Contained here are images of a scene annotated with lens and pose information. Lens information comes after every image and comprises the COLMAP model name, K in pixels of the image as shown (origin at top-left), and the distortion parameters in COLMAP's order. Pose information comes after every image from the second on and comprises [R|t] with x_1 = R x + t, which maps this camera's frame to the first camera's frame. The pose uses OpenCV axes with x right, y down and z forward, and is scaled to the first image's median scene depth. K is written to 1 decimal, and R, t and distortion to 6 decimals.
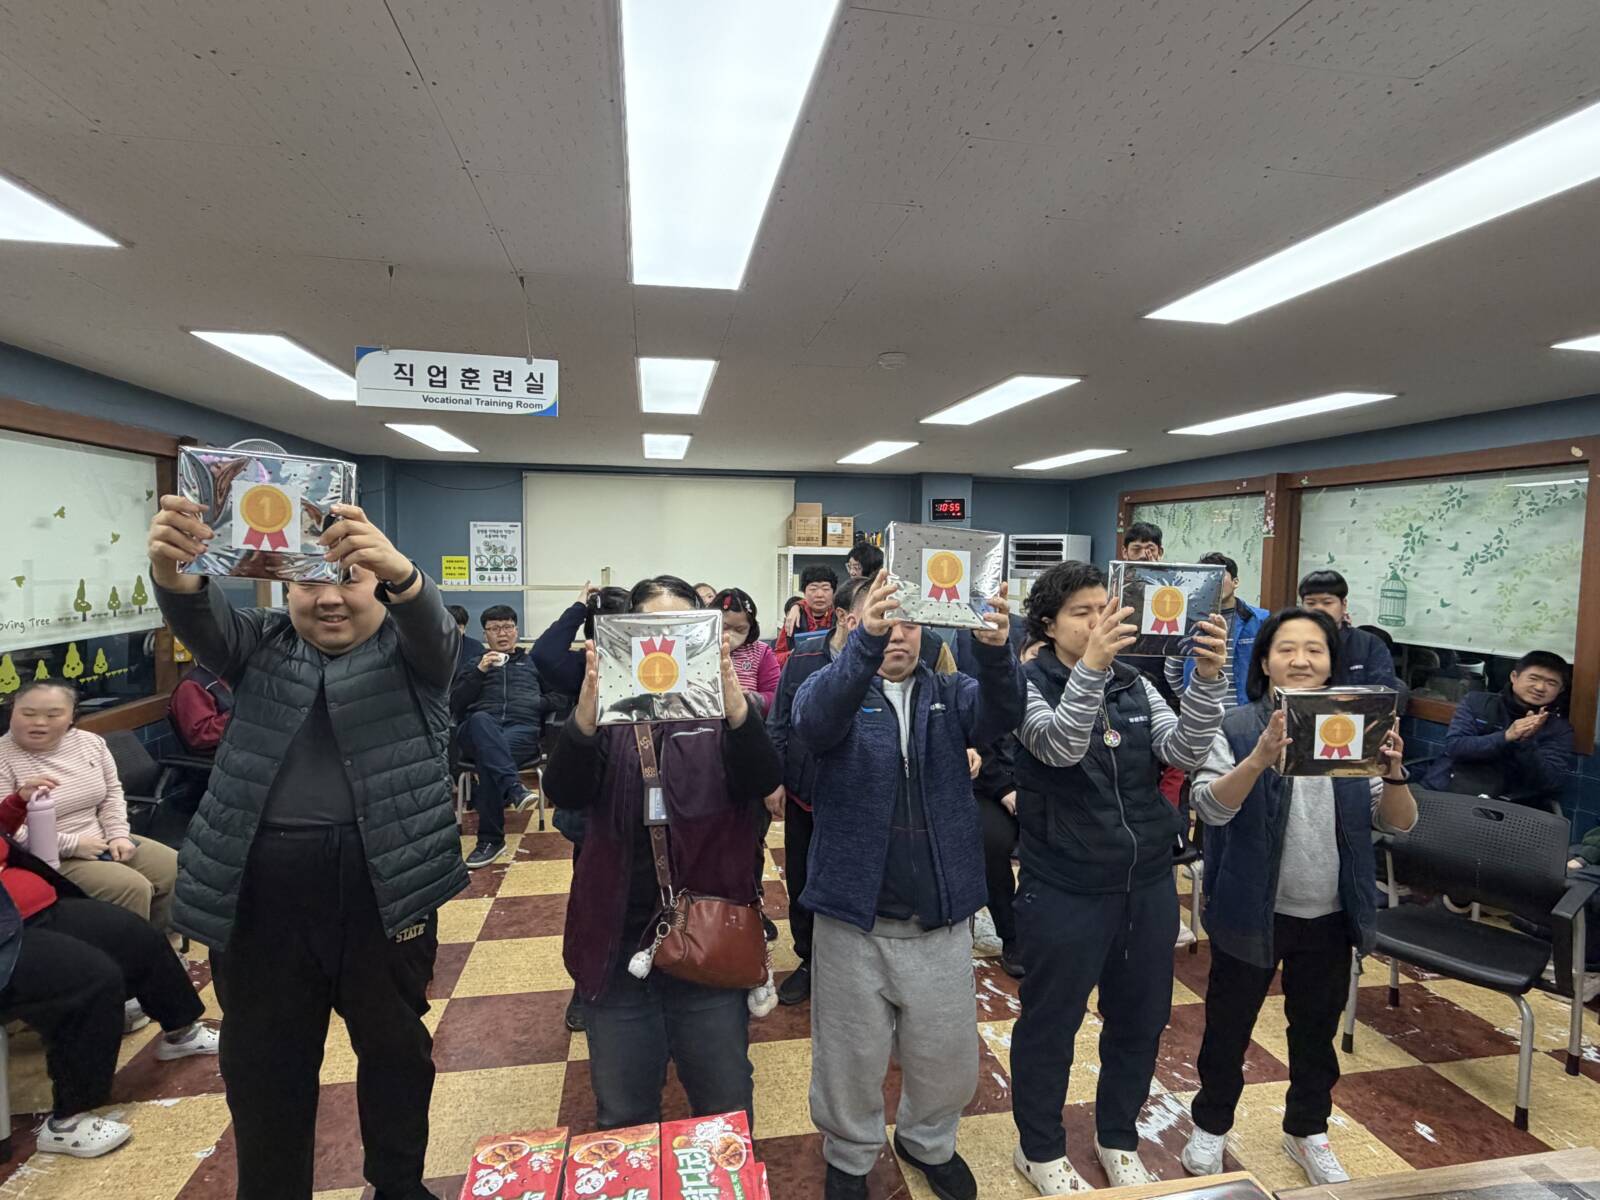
lens RADIAL K [[824.9, 0, 802.8], [0, 824.9, 601.3], [0, 0, 1]] dist [0.002215, 0.001212]
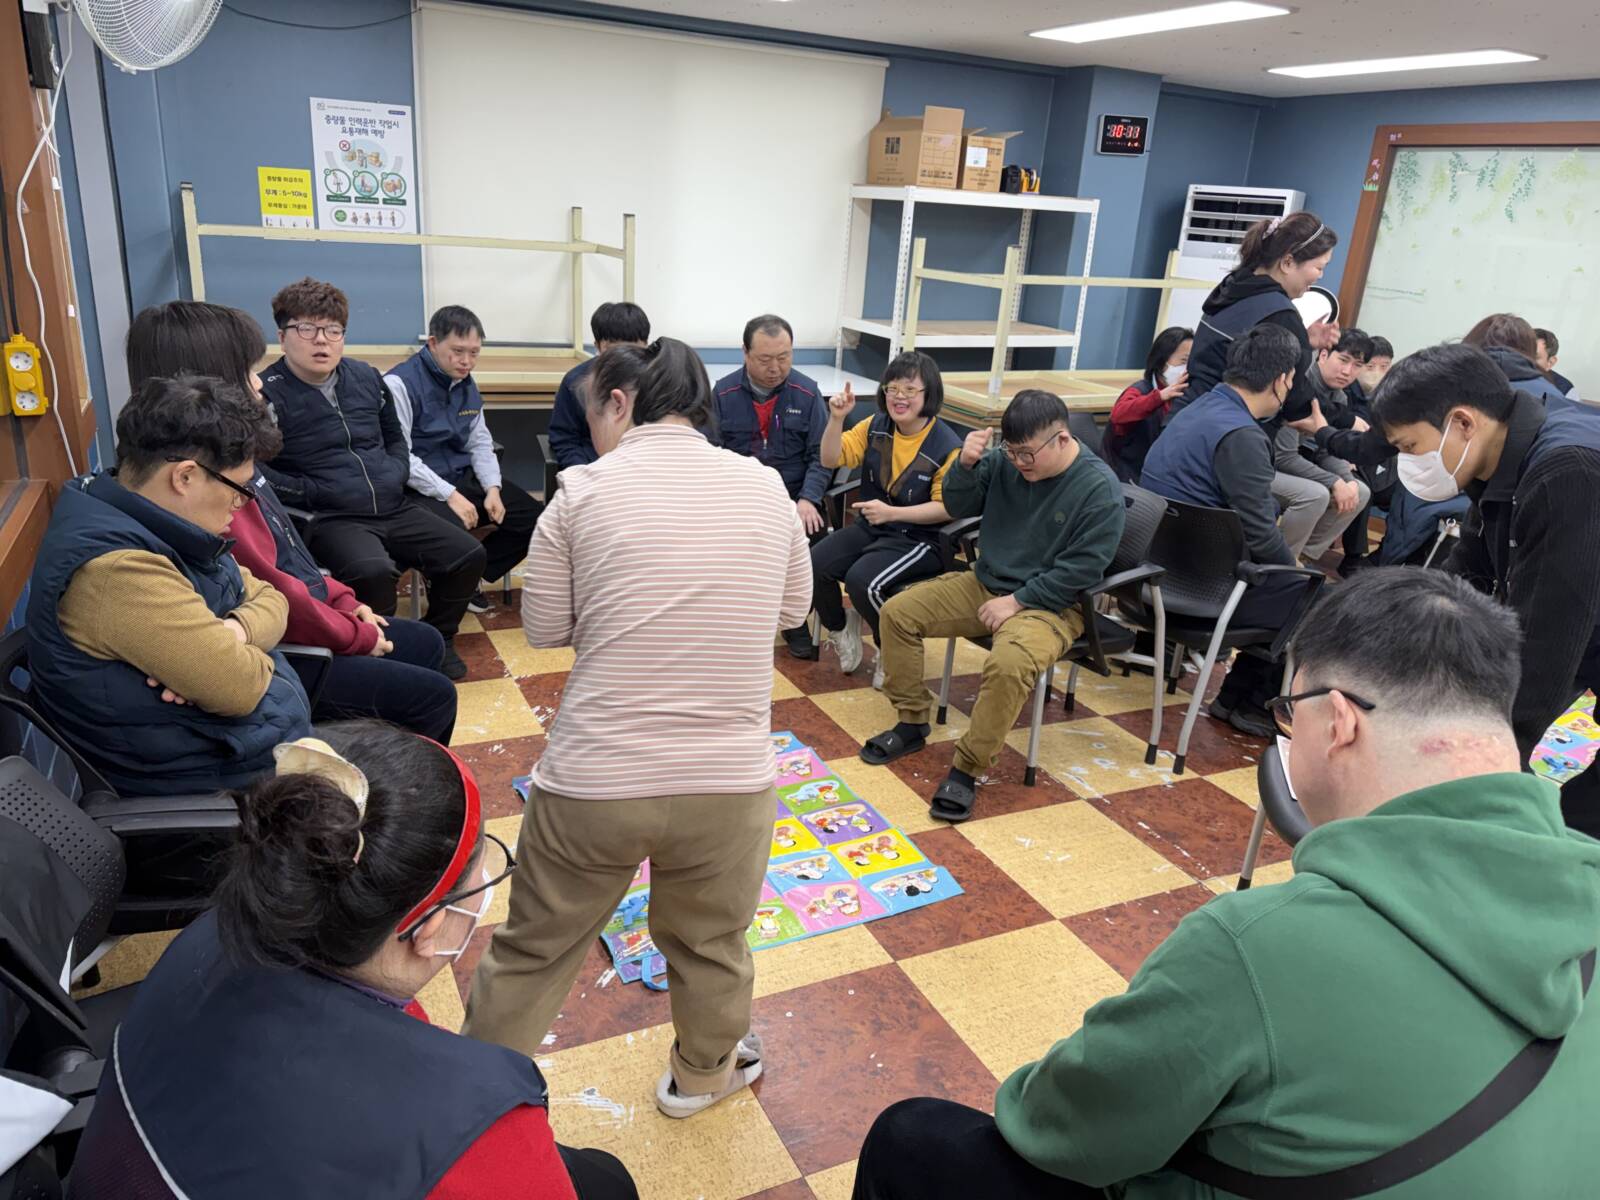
lens RADIAL K [[1130.7, 0, 793.9], [0, 1130.7, 596.1], [0, 0, 1]] dist [0.014823, -0.015443]
pose [[0.962546, -0.040243, 0.268115, -0.504955], [-0.037092, 0.960077, 0.277266, -0.011634], [-0.268569, -0.276826, 0.922626, 0.321653]]
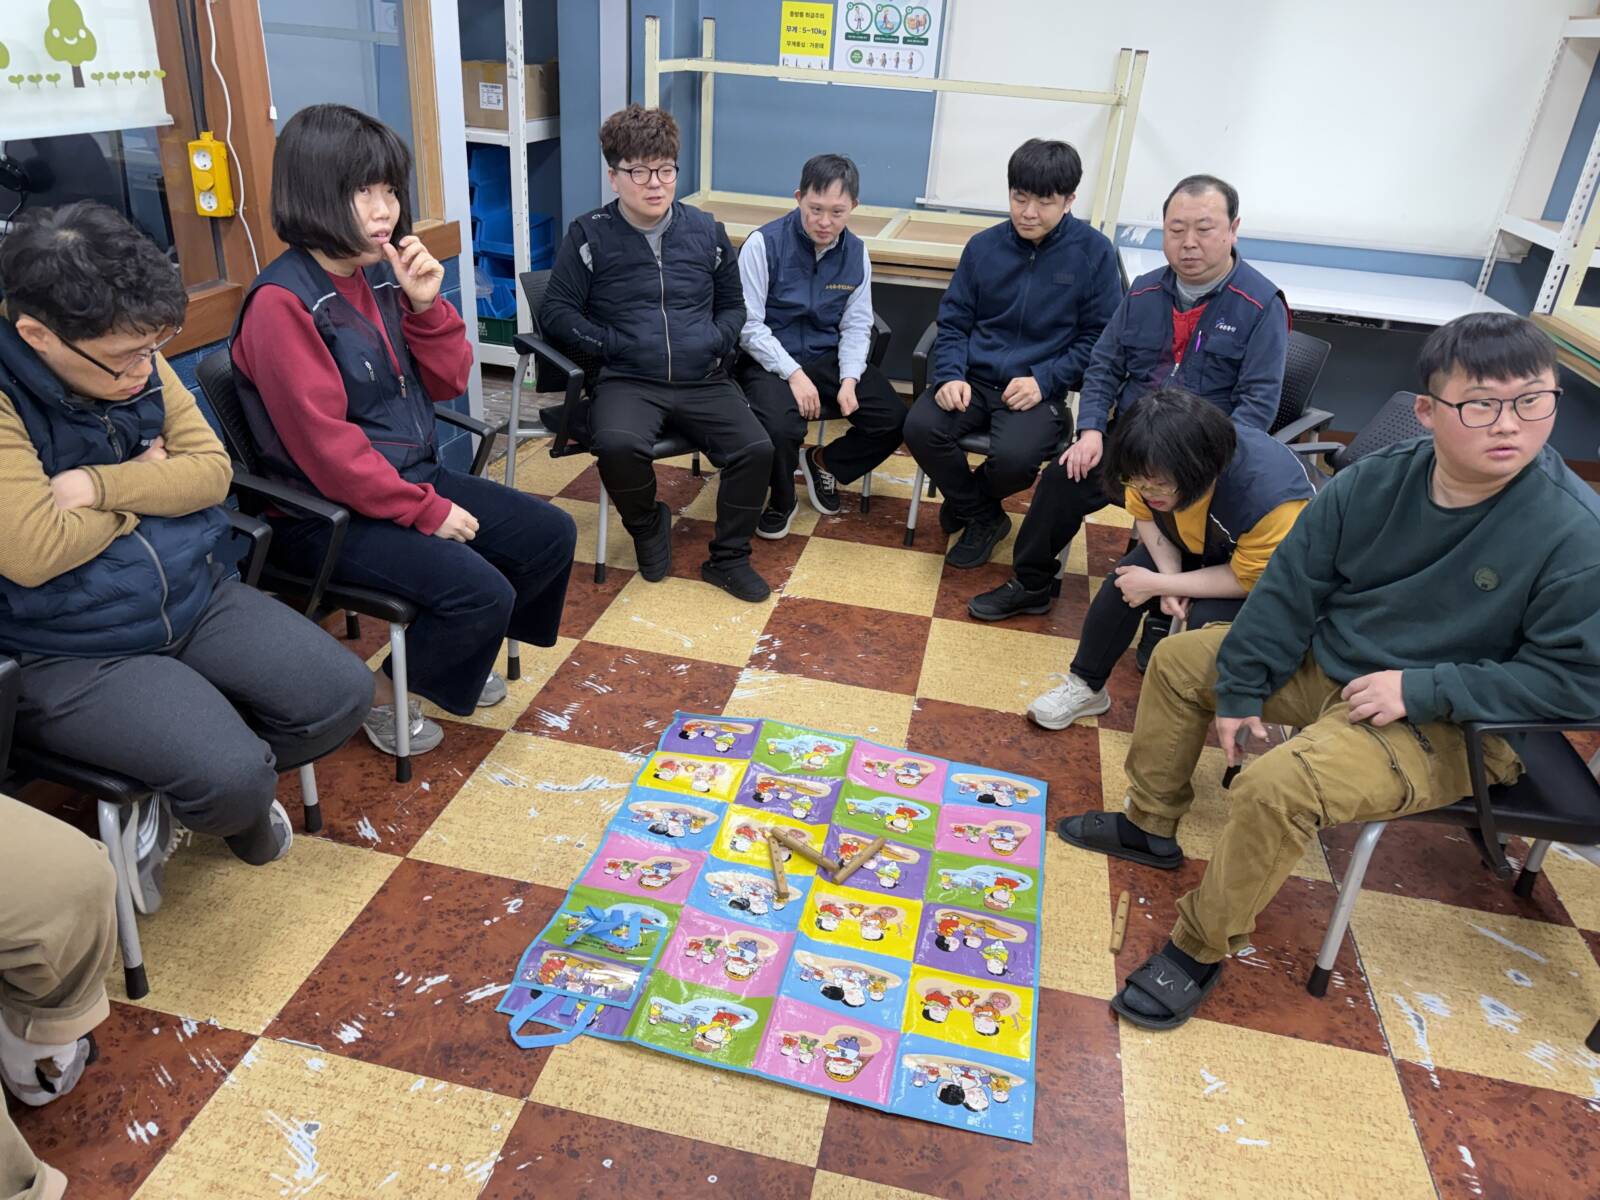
lens RADIAL K [[1135.3, 0, 794.2], [0, 1135.3, 581.8], [0, 0, 1]] dist [0.015250, -0.012536]
pose [[0.923470, 0.211319, -0.320229, -0.238917], [-0.075794, 0.918680, 0.387663, -0.003566], [0.376108, -0.333724, 0.864391, 0.516192]]
